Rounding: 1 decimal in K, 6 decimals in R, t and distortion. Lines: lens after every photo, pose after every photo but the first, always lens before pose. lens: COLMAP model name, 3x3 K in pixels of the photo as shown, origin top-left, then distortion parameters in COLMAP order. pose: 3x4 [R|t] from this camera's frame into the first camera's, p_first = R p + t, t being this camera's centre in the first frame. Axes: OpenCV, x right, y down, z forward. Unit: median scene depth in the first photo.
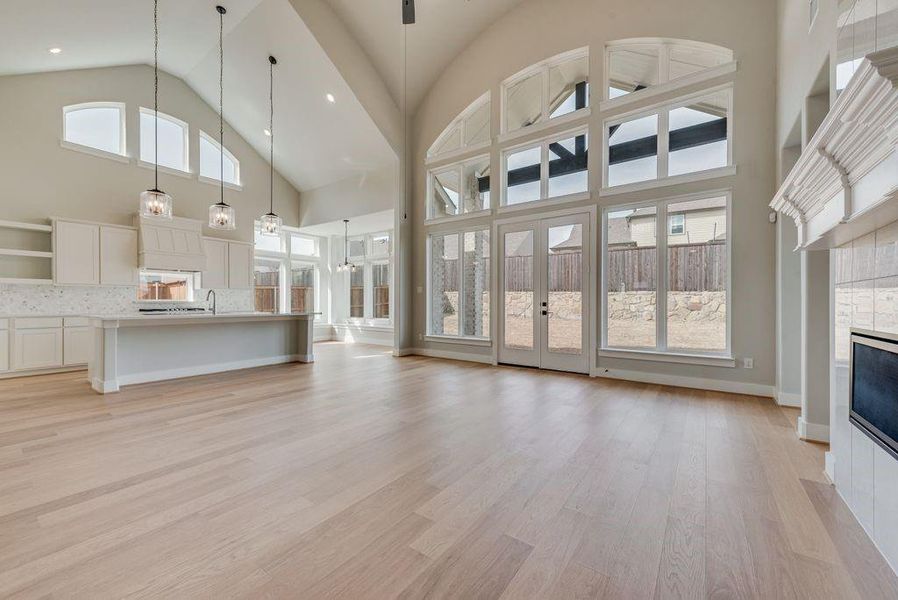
lens RADIAL K [[354.9, 0, 449.1], [0, 354.9, 301.1], [0, 0, 1]] dist [0.009934, -0.000783]
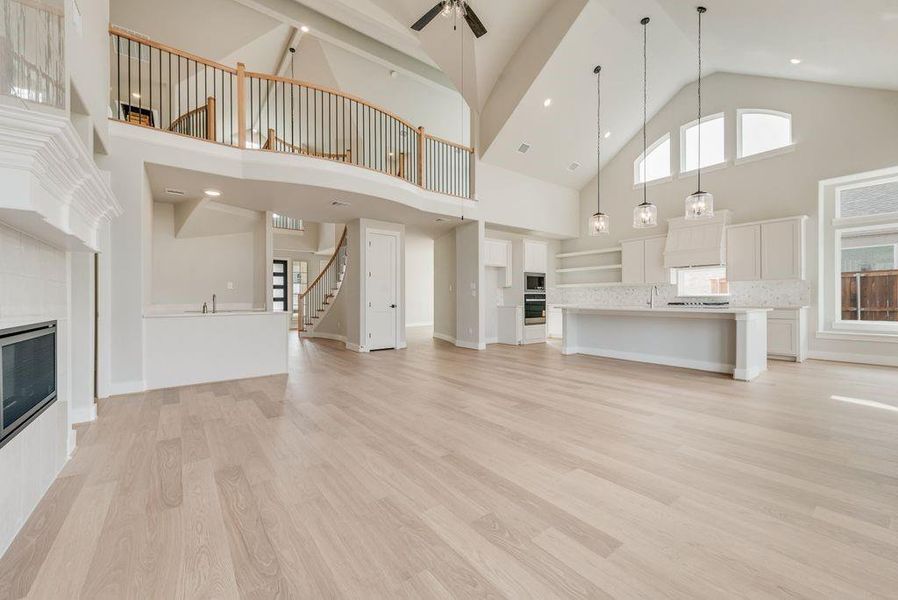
lens RADIAL K [[354.9, 0, 468.9], [0, 354.9, 301.3], [0, 0, 1]] dist [0.009934, -0.000783]
pose [[-0.258228, 0.008668, -0.966045, 0.413447], [0.019185, 0.999809, 0.003843, 0.000497], [0.965894, -0.017541, -0.258345, 0.611880]]
